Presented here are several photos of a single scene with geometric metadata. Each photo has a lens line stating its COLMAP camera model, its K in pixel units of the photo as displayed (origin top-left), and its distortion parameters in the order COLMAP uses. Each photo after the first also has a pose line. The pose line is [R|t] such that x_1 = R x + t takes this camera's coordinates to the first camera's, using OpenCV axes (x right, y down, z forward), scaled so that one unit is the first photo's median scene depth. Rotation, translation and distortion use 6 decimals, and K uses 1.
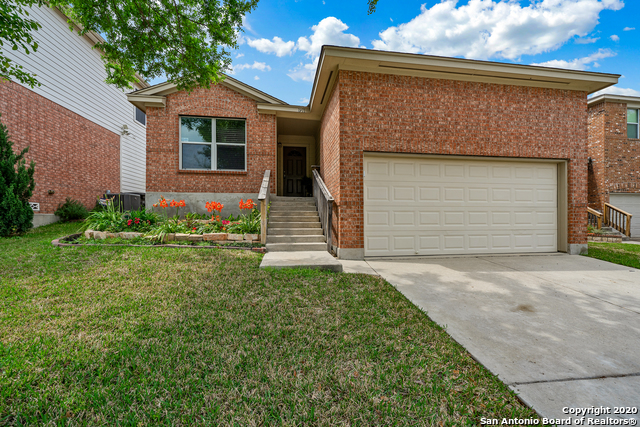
lens RADIAL K [[255.3, 0, 322.3], [0, 255.3, 217.3], [0, 0, 1]] dist [0.000970, 0.000034]
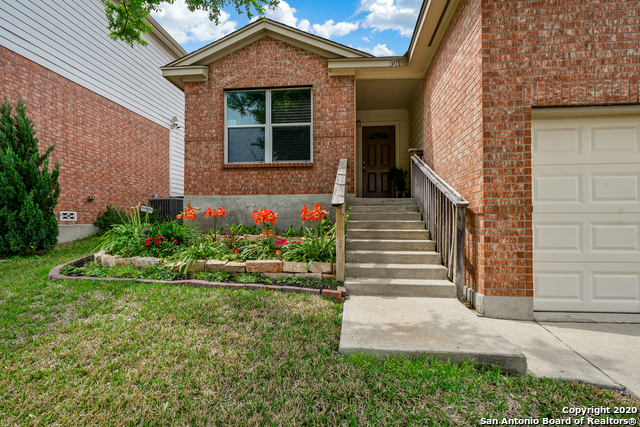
lens RADIAL K [[297.4, 0, 320.0], [0, 297.4, 213.5], [0, 0, 1]] dist [-0.000048, 0.000079]
pose [[0.965371, -0.006973, -0.260788, -0.087405], [0.001223, 0.999753, -0.022205, -0.030946], [0.260878, 0.021117, 0.965141, 0.293668]]
